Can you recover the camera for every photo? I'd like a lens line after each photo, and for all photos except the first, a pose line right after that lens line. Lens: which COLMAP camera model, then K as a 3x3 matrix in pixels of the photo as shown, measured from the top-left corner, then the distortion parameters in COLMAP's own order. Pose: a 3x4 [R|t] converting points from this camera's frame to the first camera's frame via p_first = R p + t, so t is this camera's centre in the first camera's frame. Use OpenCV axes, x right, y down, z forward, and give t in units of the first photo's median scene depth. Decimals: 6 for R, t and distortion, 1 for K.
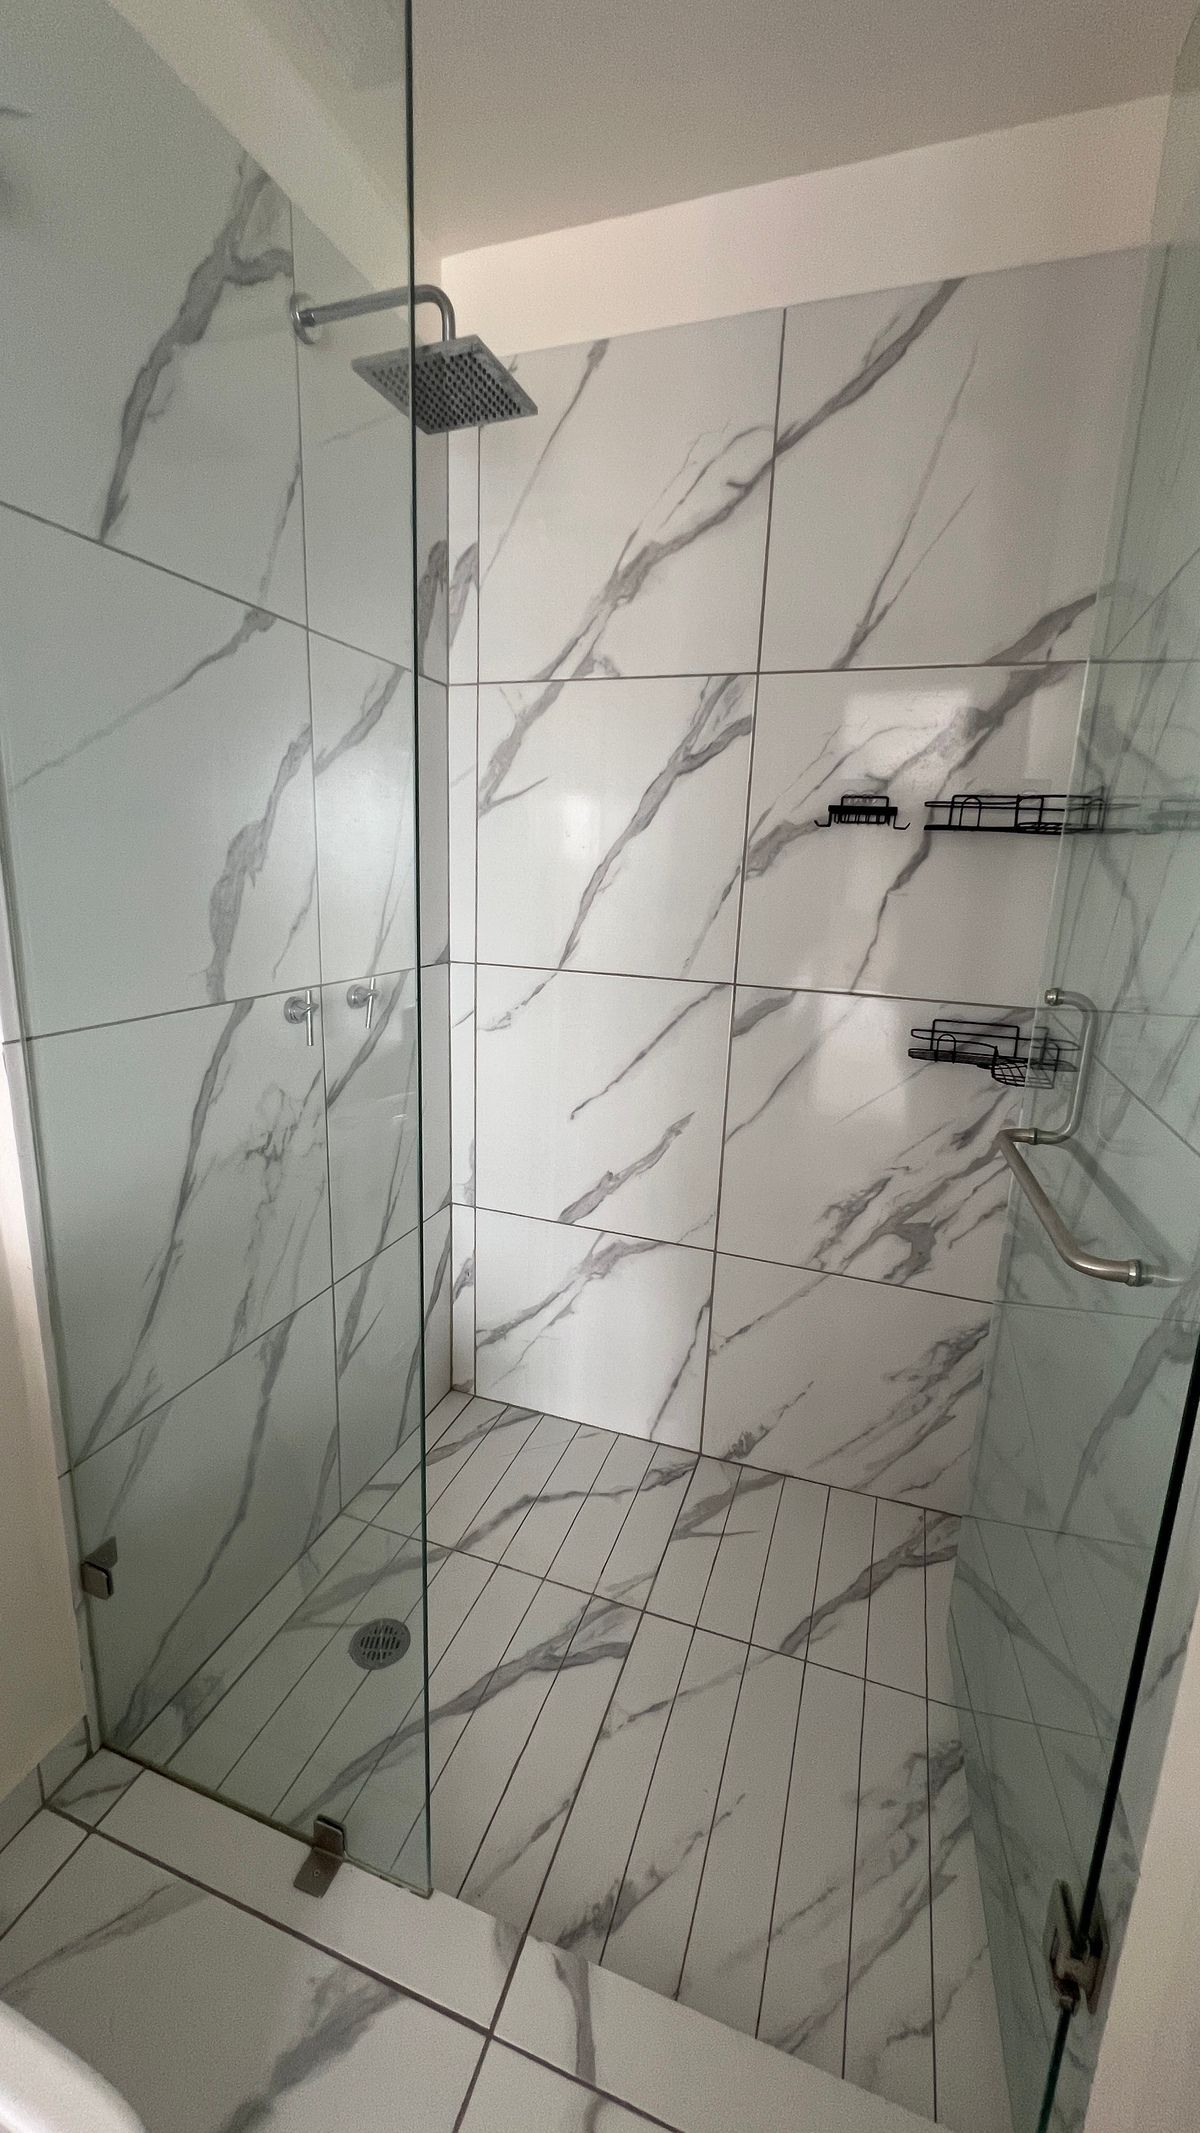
lens RADIAL K [[859.8, 0, 593.4], [0, 859.8, 1066.0], [0, 0, 1]] dist [0.000503, 0.000268]
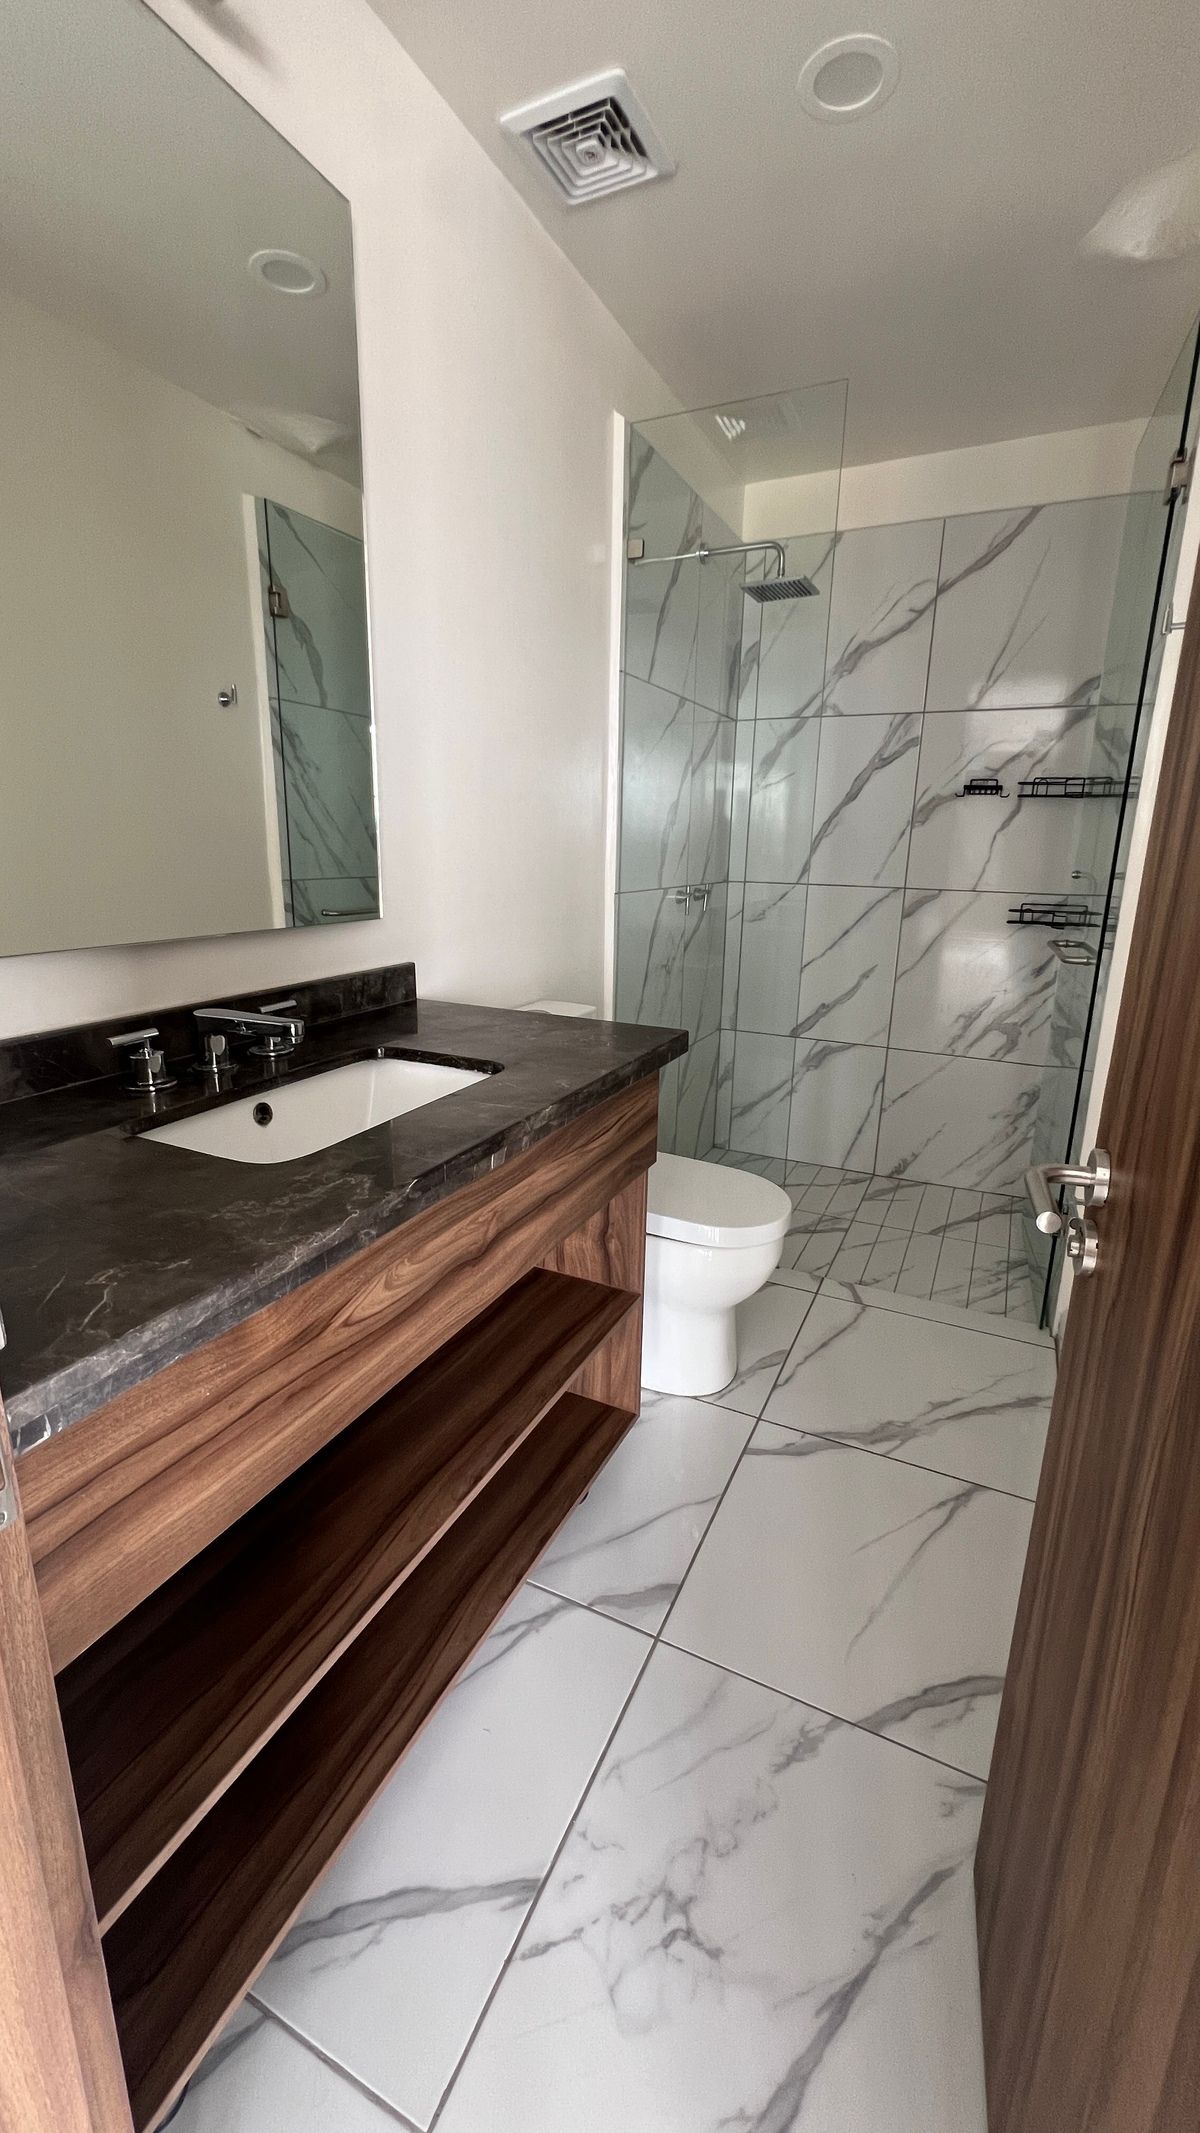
lens RADIAL K [[859.8, 0, 593.8], [0, 859.8, 1062.9], [0, 0, 1]] dist [0.000503, 0.000268]
pose [[0.993786, 0.013244, -0.110514, -0.278723], [-0.011327, 0.999775, 0.017957, 0.246955], [0.110727, -0.016594, 0.993712, -0.855237]]
